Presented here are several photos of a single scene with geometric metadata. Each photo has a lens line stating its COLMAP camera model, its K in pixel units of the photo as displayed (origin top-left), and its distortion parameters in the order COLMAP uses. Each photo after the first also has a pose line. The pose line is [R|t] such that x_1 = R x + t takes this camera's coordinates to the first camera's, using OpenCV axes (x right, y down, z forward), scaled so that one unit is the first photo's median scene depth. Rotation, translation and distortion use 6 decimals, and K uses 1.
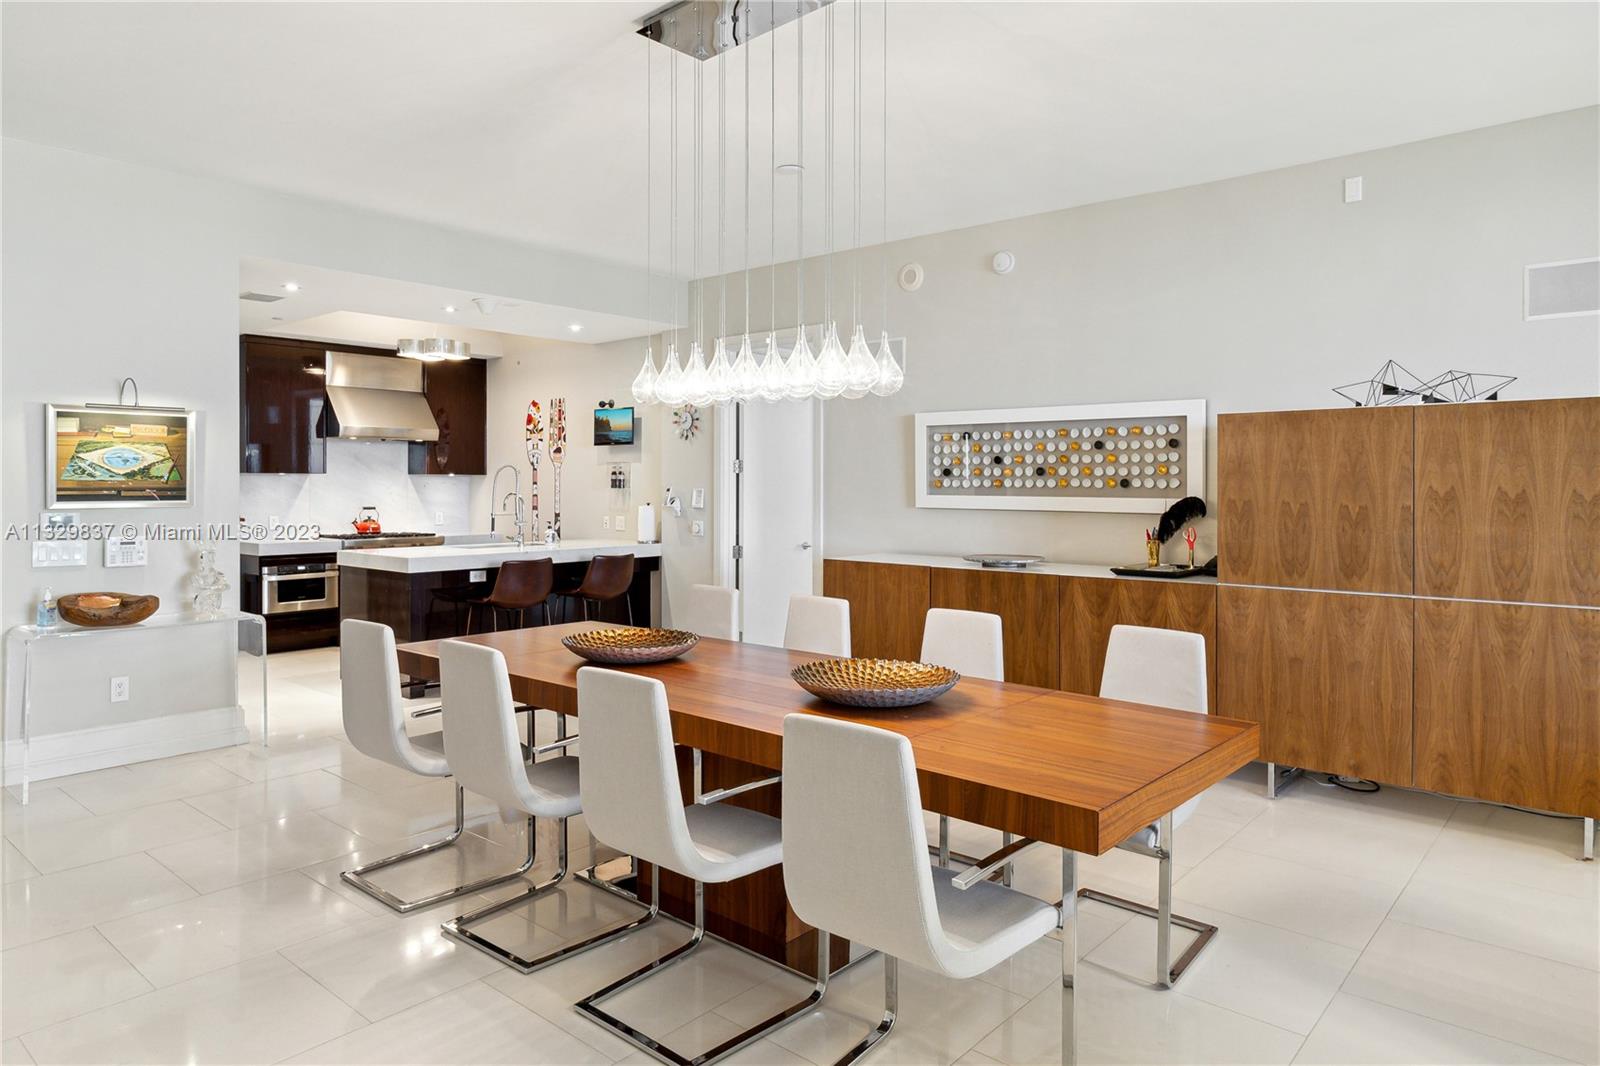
lens RADIAL K [[988.3, 0, 805.8], [0, 988.3, 485.2], [0, 0, 1]] dist [0.002345, 0.000192]
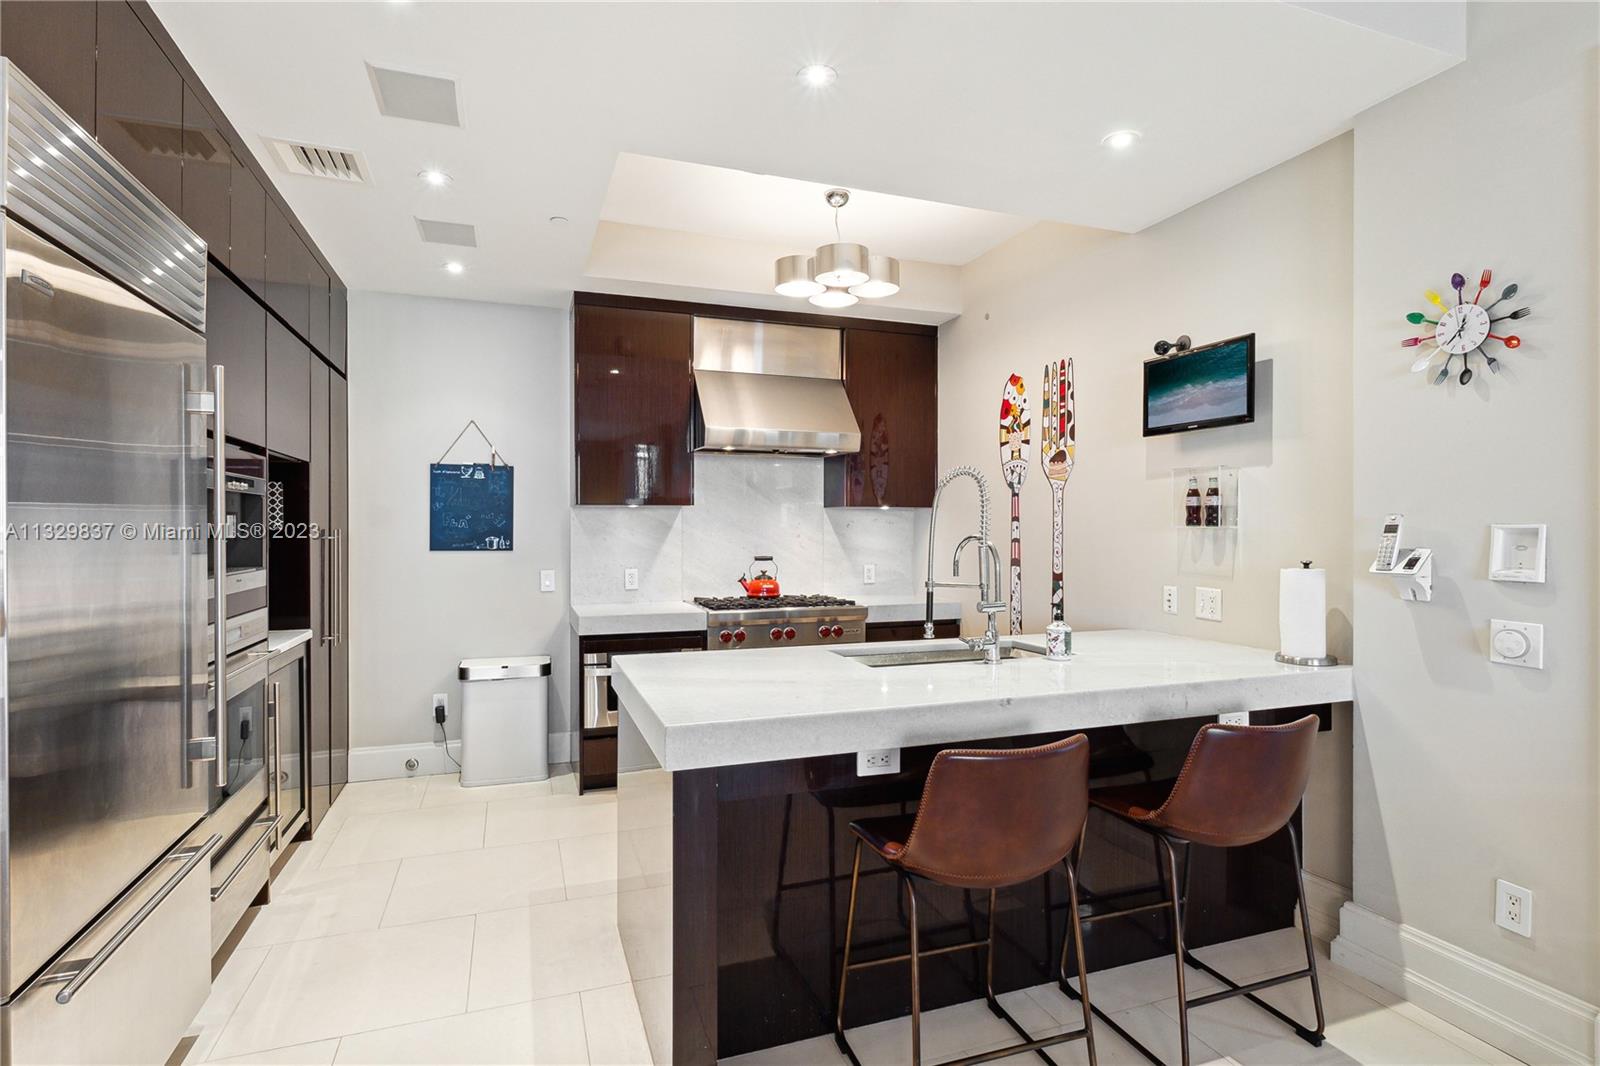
lens RADIAL K [[830.7, 0, 800.0], [0, 830.7, 533.0], [0, 0, 1]] dist [-0.003629, -0.000389]
pose [[0.875769, 0.000809, -0.482729, -0.155731], [0.001203, 0.999992, 0.003859, 0.004198], [0.482728, -0.003960, 0.875761, 0.534881]]
